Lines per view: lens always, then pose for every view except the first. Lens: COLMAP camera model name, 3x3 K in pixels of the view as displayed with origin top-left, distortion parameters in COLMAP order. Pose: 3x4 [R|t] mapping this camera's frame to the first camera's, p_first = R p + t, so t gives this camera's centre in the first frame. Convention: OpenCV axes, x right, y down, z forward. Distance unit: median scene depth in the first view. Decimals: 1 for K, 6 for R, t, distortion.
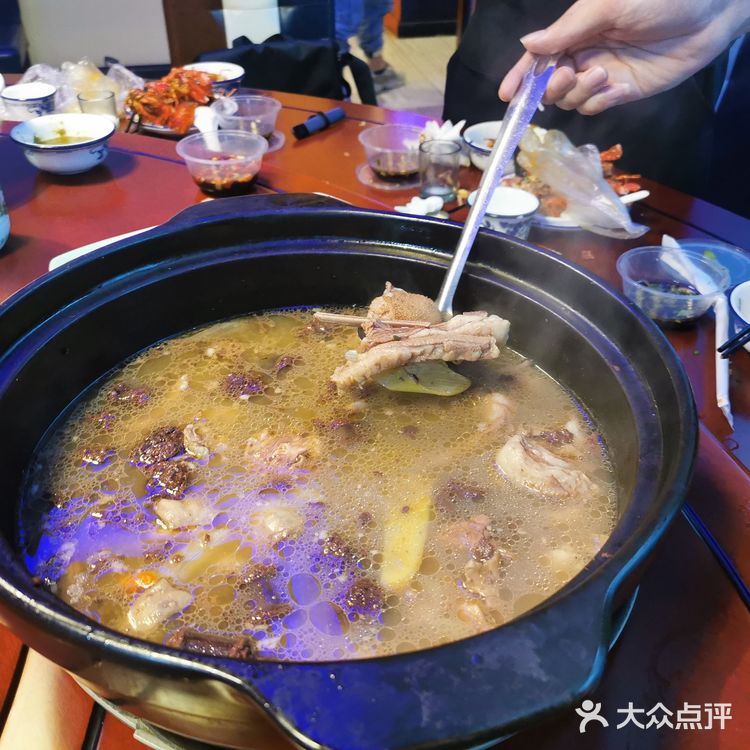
lens RADIAL K [[899.3, 0, 374.9], [0, 899.3, 352.1], [0, 0, 1]] dist [0.003796, 0.165647]
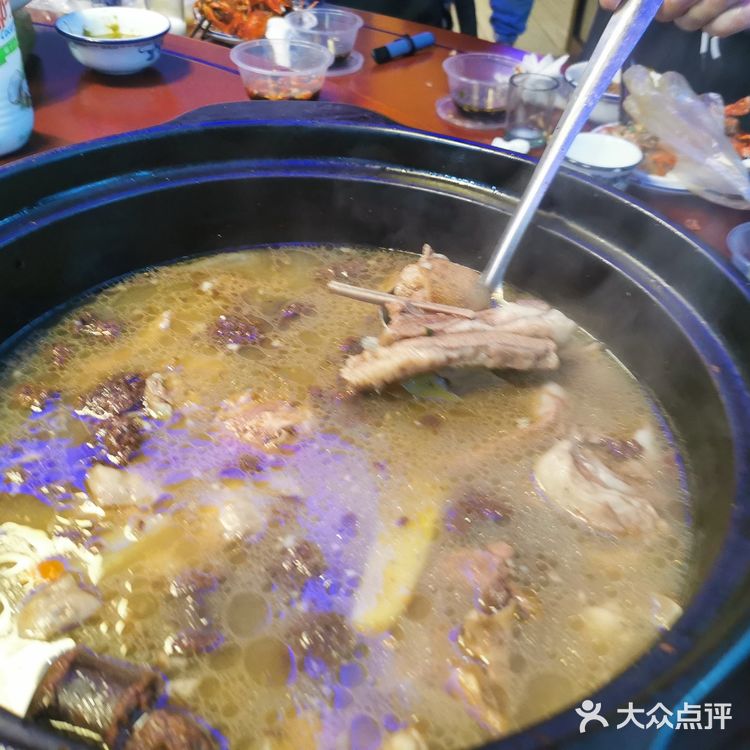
lens RADIAL K [[899.3, 0, 374.9], [0, 899.3, 352.1], [0, 0, 1]] dist [0.003796, 0.165647]
pose [[0.989230, 0.117739, -0.086952, 0.047598], [-0.113205, 0.992028, 0.055370, -0.003782], [0.092778, -0.044931, 0.994673, 0.204391]]
